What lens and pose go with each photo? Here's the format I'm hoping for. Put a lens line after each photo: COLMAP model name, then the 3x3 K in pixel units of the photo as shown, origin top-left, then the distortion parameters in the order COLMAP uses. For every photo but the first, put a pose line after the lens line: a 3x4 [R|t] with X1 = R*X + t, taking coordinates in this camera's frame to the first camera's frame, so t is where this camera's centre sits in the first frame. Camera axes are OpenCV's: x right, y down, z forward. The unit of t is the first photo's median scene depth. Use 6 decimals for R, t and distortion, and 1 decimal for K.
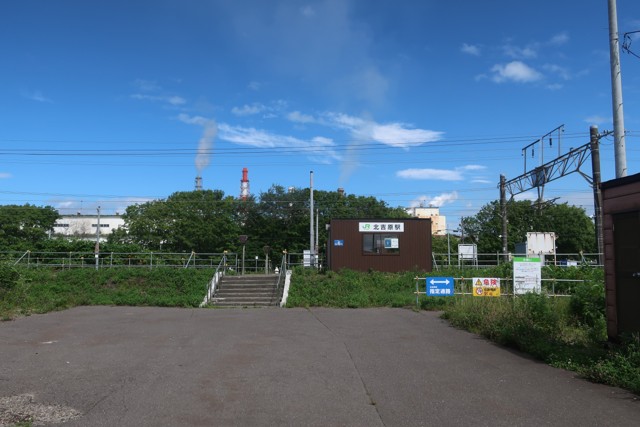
lens RADIAL K [[503.6, 0, 320.0], [0, 503.6, 213.5], [0, 0, 1]] dist [-0.001614, 0.008707]
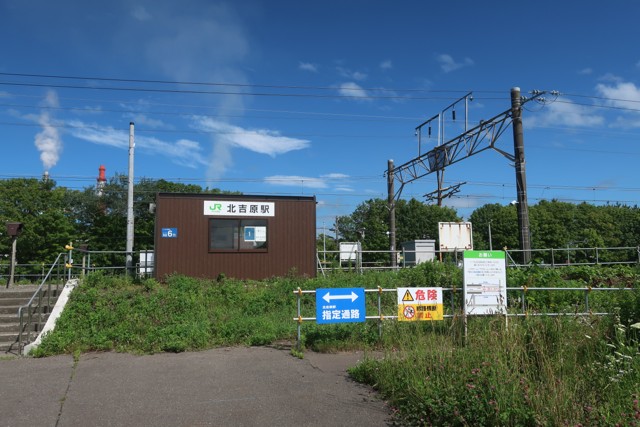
lens RADIAL K [[503.6, 0, 320.0], [0, 503.6, 213.5], [0, 0, 1]] dist [-0.001614, 0.008707]
pose [[0.967092, 0.015663, 0.253946, 0.058243], [-0.013127, 0.999846, -0.011681, 0.039360], [-0.254089, 0.007963, 0.967148, 0.357881]]
